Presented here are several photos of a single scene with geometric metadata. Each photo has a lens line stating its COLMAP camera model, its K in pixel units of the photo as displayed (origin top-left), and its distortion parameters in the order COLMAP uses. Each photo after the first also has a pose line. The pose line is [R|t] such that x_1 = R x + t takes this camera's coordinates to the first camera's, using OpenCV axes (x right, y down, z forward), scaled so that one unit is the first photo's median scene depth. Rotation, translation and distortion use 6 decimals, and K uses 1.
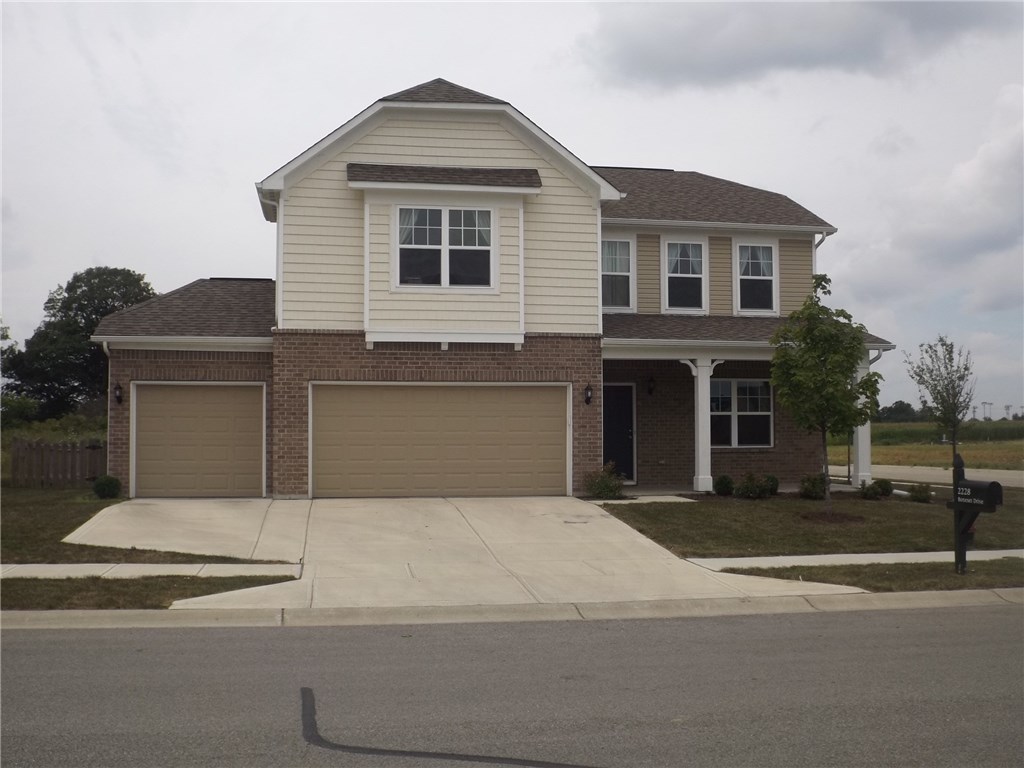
lens RADIAL K [[1057.4, 0, 512.0], [0, 1057.4, 384.0], [0, 0, 1]] dist [-0.085656, -0.006138]
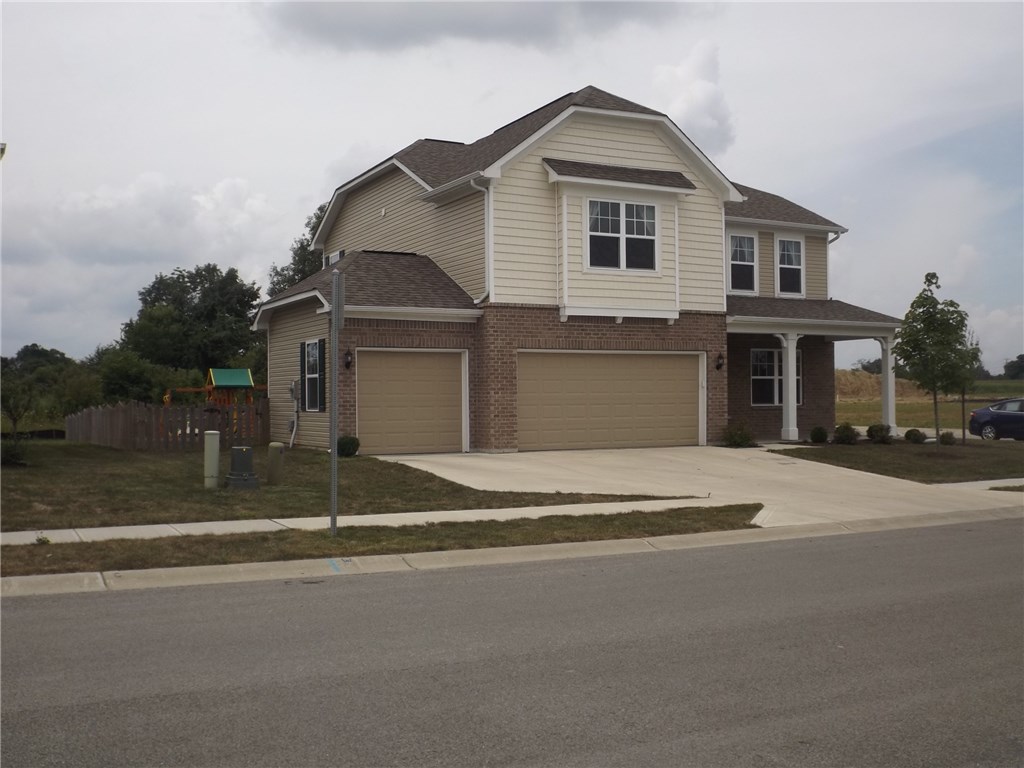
lens RADIAL K [[1057.4, 0, 512.0], [0, 1057.4, 384.0], [0, 0, 1]] dist [-0.085656, -0.006138]
pose [[0.951411, -0.001618, 0.307920, -0.537101], [-0.009415, 0.999366, 0.034341, -0.003950], [-0.307780, -0.035572, 0.950792, -0.081186]]
